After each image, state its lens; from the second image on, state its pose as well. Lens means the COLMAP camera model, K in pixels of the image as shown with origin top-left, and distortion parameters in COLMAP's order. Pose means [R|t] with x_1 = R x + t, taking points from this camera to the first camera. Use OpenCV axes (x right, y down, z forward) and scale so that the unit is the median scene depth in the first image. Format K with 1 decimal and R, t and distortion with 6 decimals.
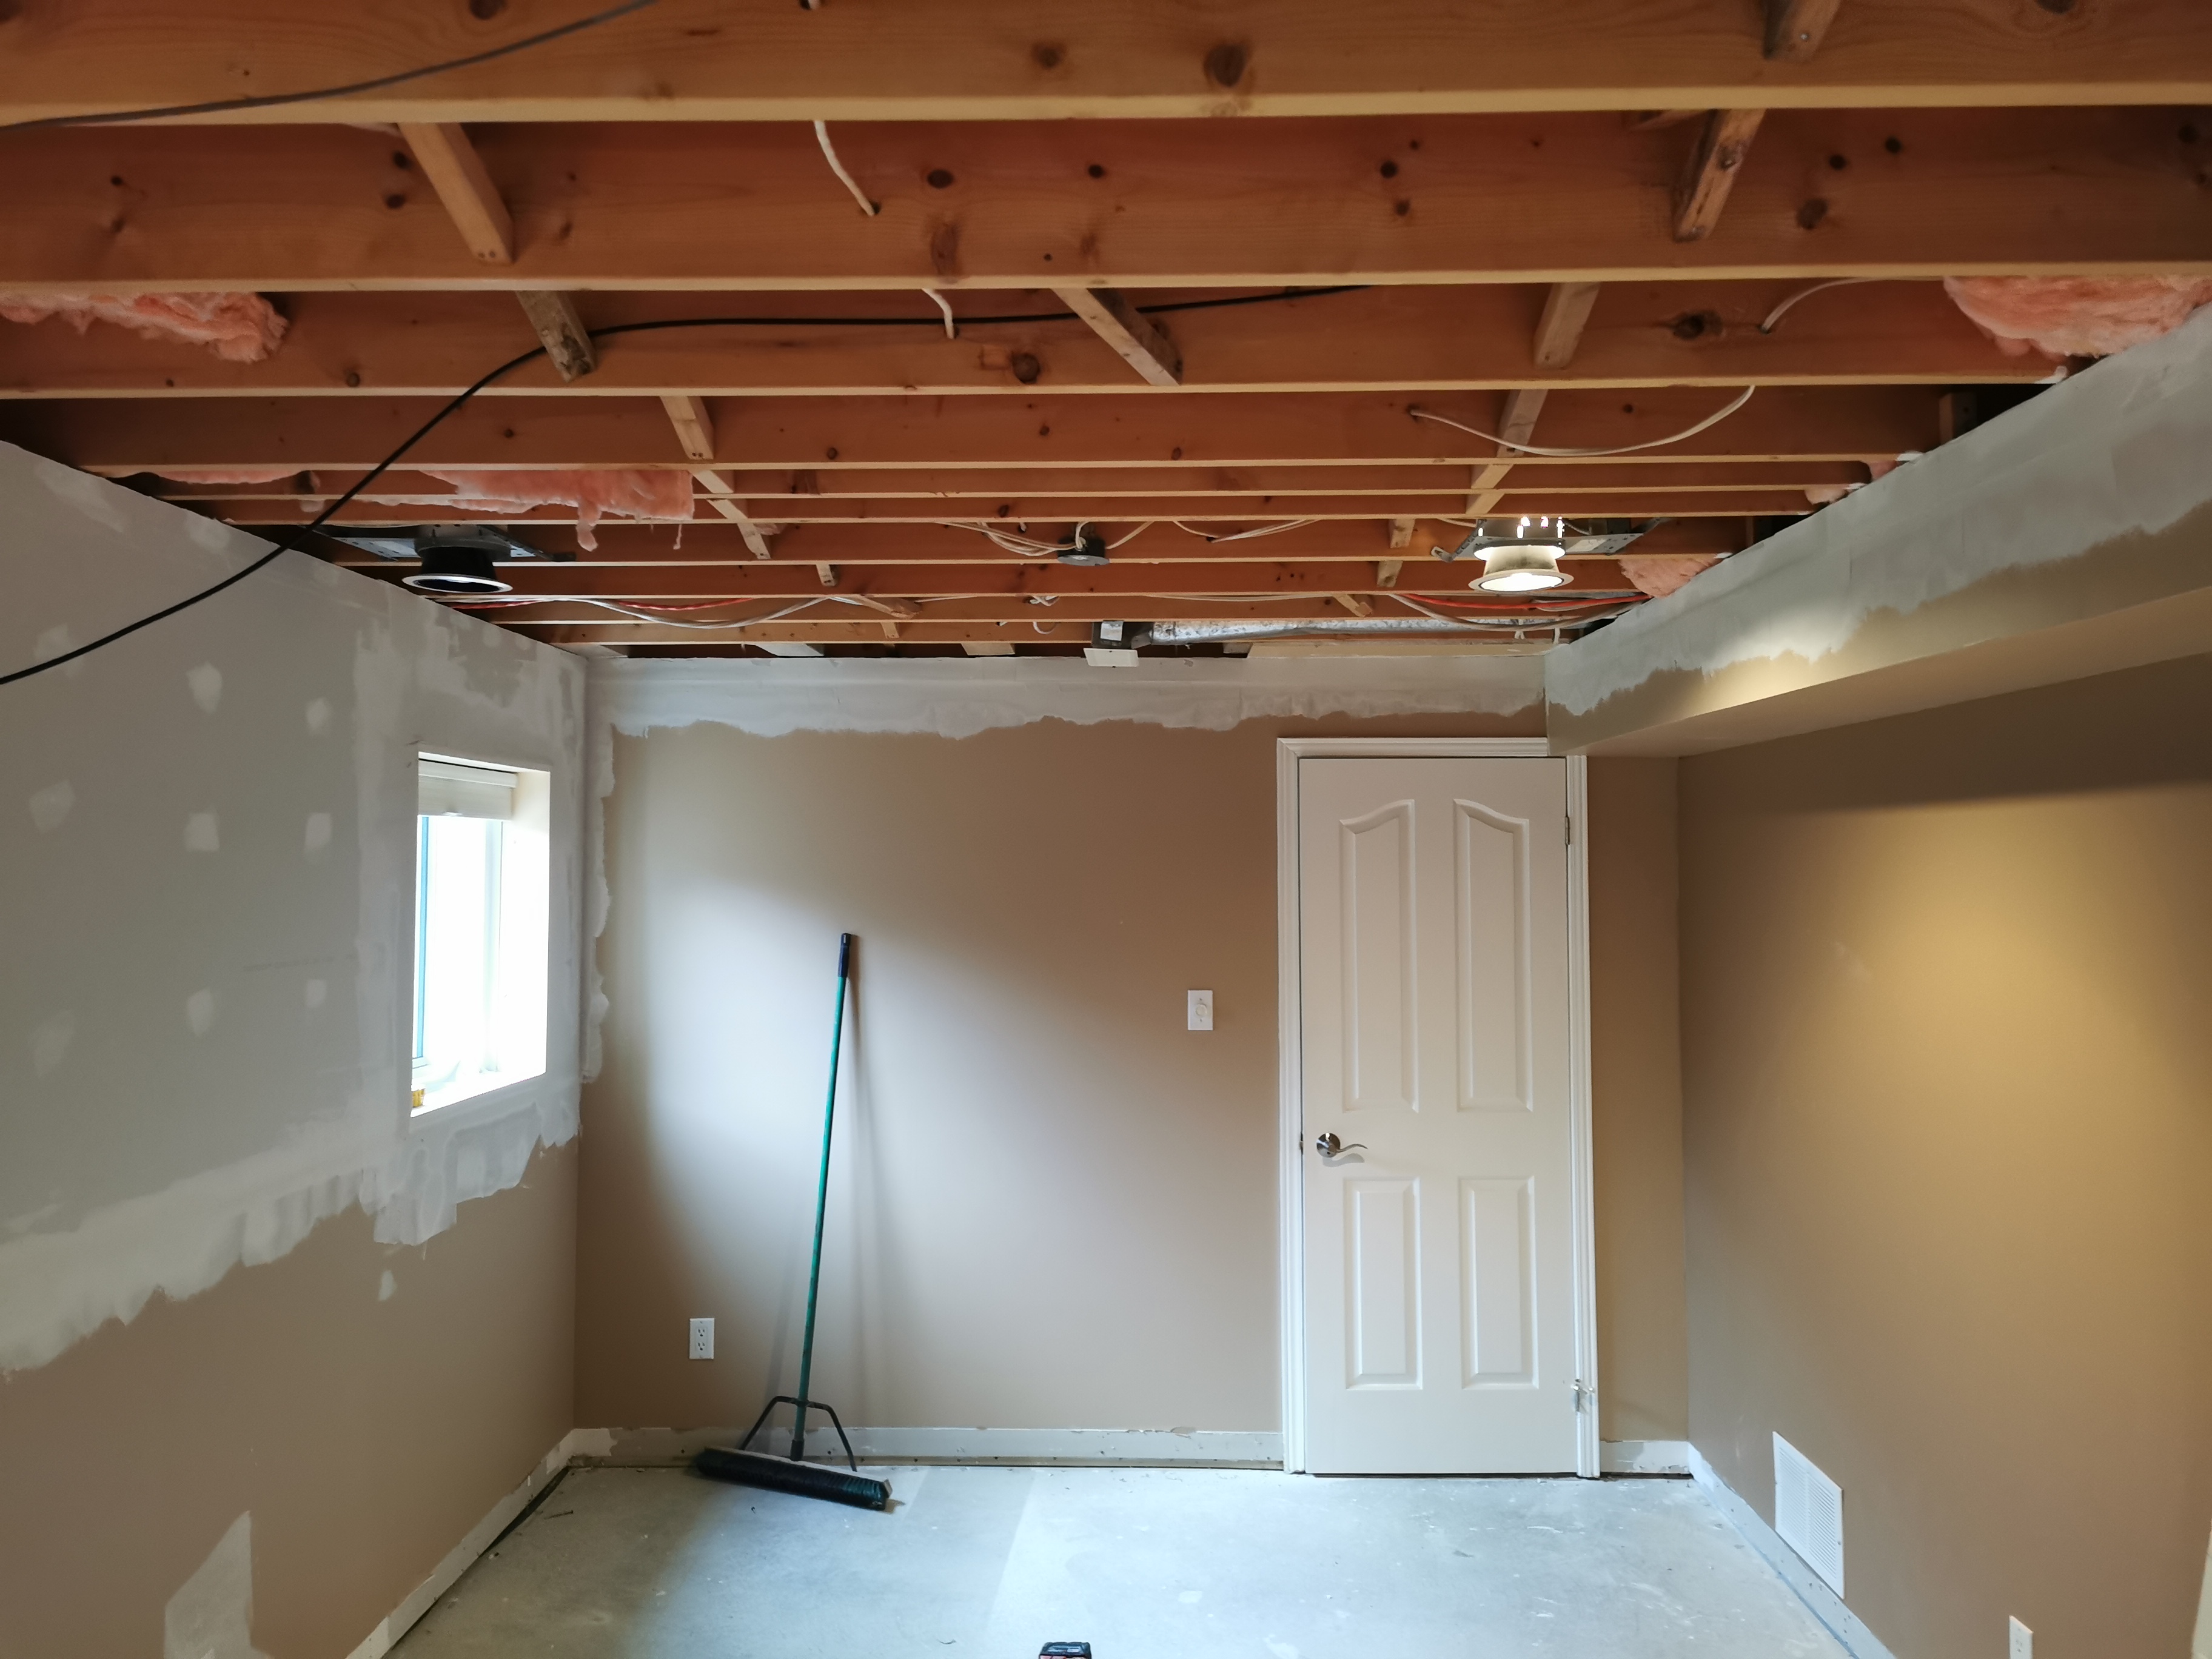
lens RADIAL K [[1686.8, 0, 1106.0], [0, 1686.8, 829.5], [0, 0, 1]] dist [0.048800, -0.001247]
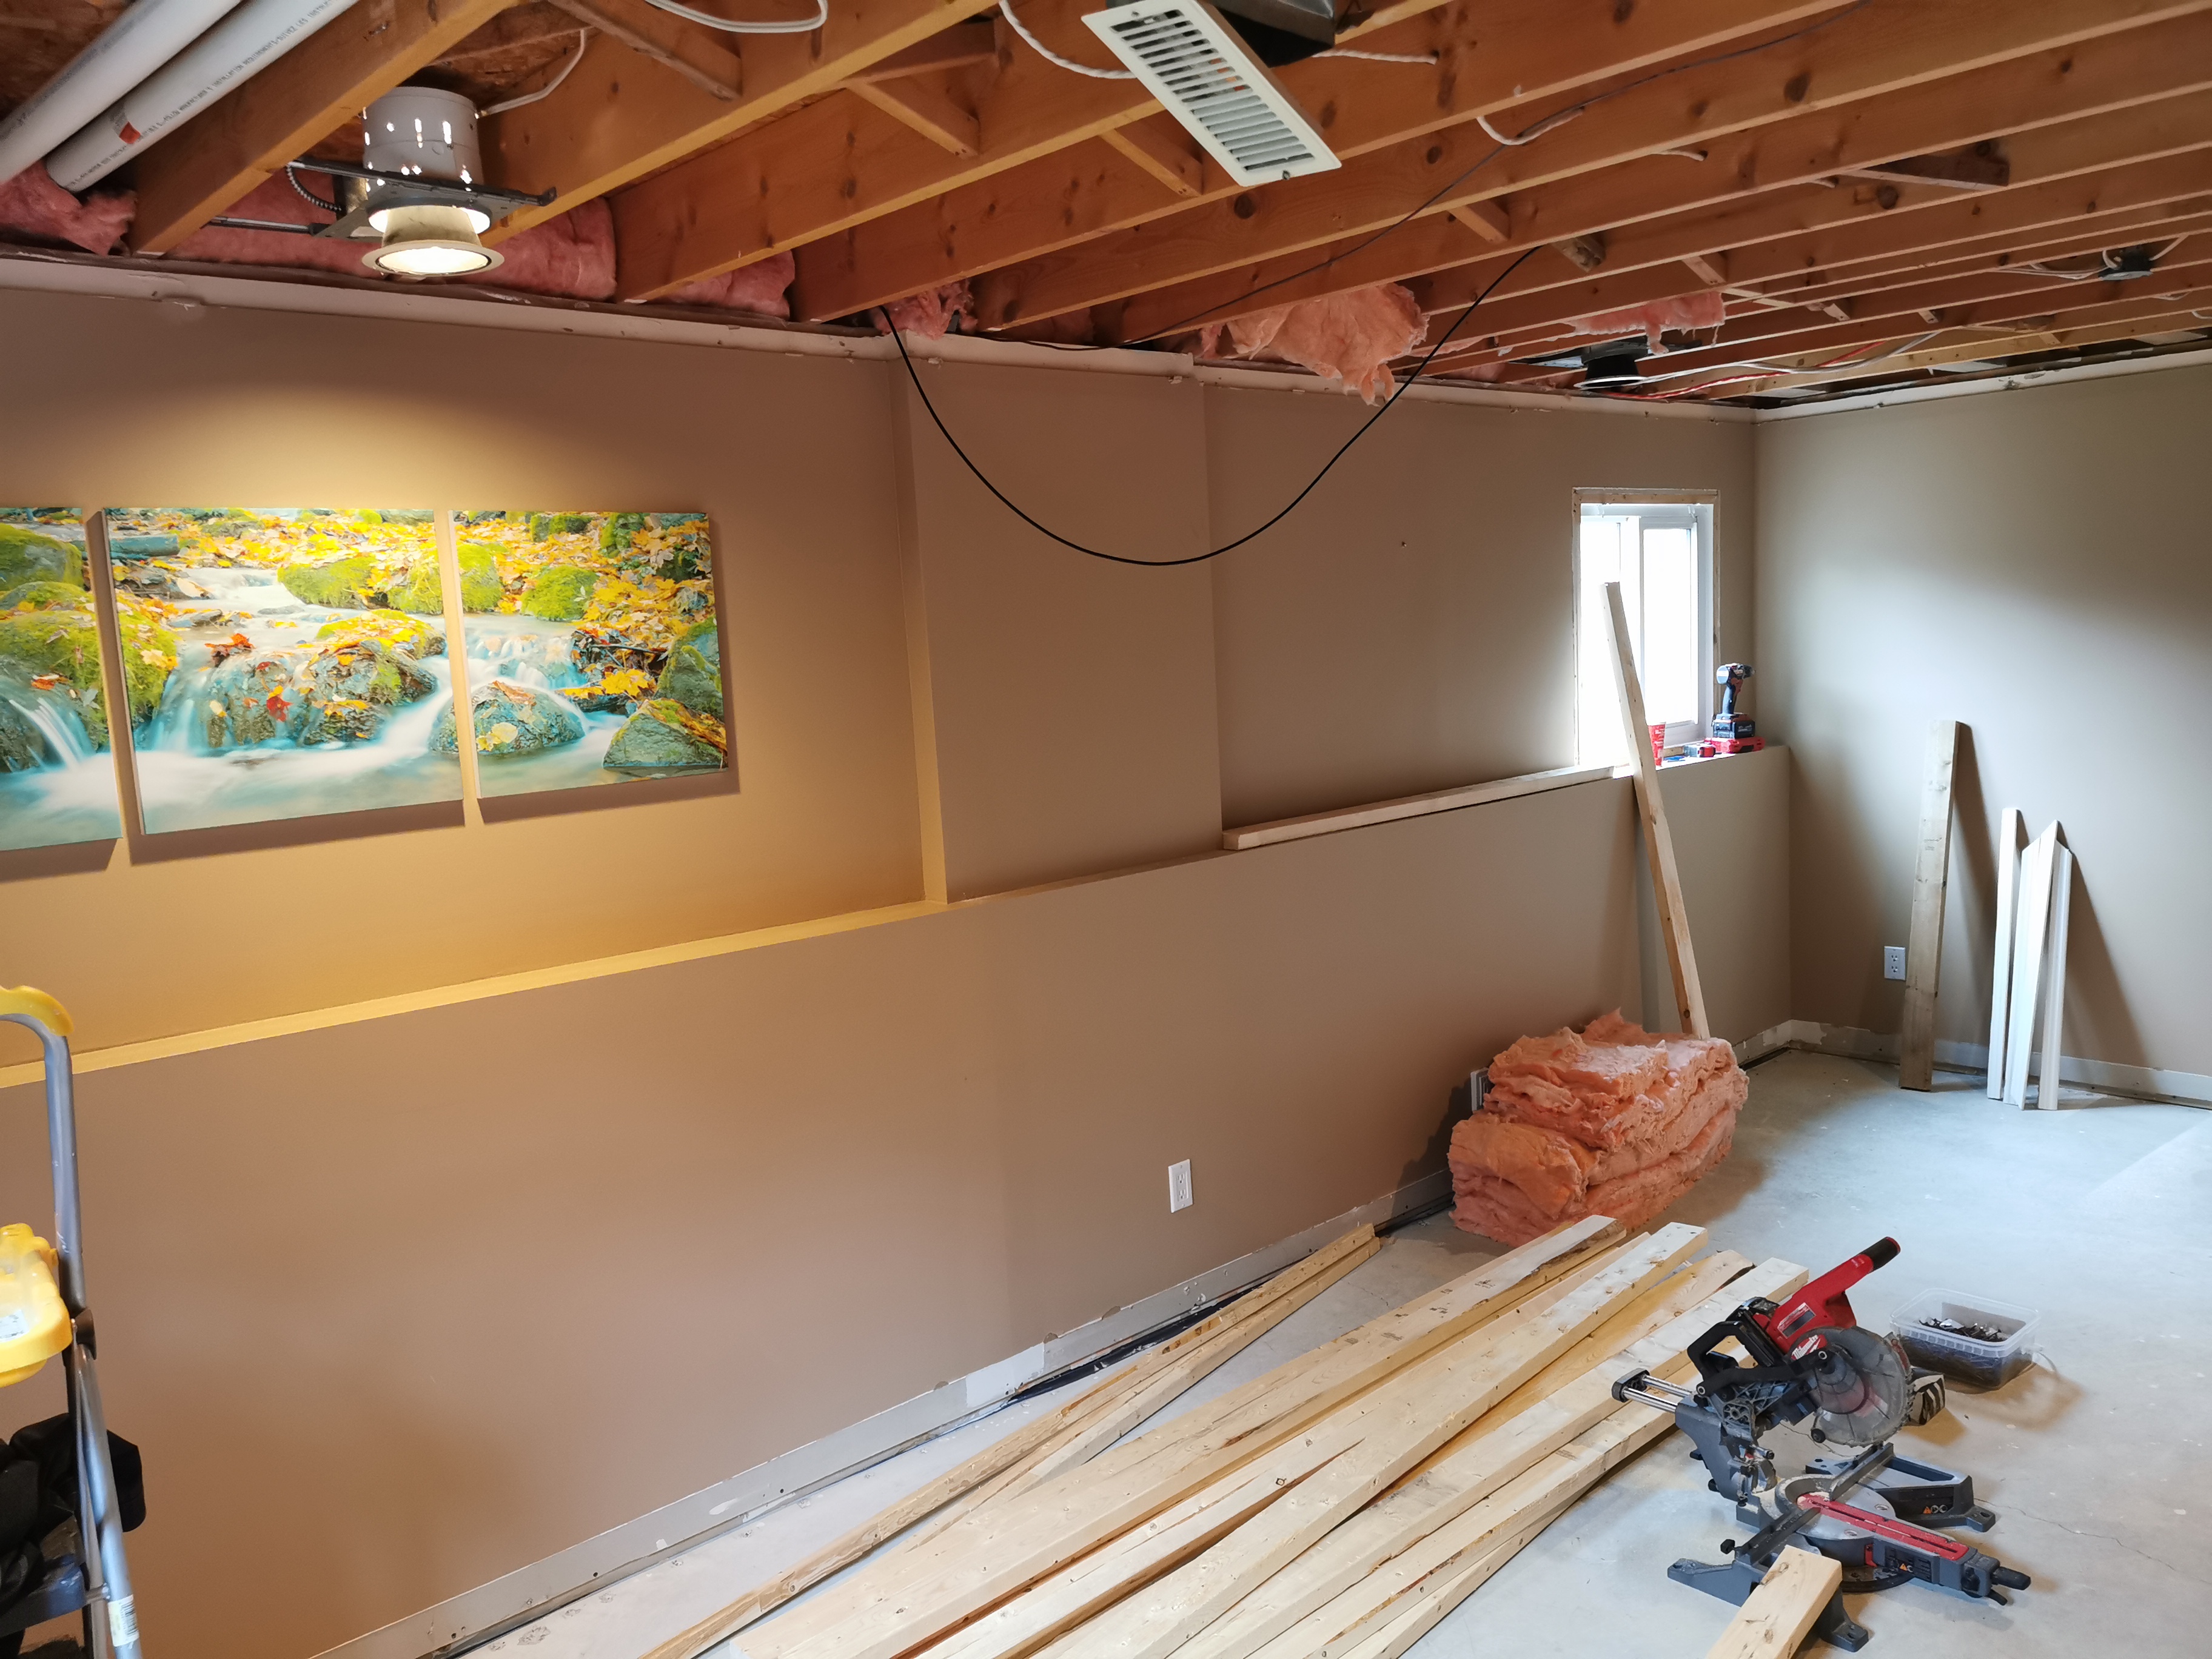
lens RADIAL K [[1732.3, 0, 1106.0], [0, 1732.3, 829.5], [0, 0, 1]] dist [0.003037, -0.172567]
pose [[0.697897, 0.032474, -0.715462, 0.359582], [0.085051, 0.988145, 0.127814, 0.003195], [0.711130, -0.150052, 0.686861, -0.332693]]
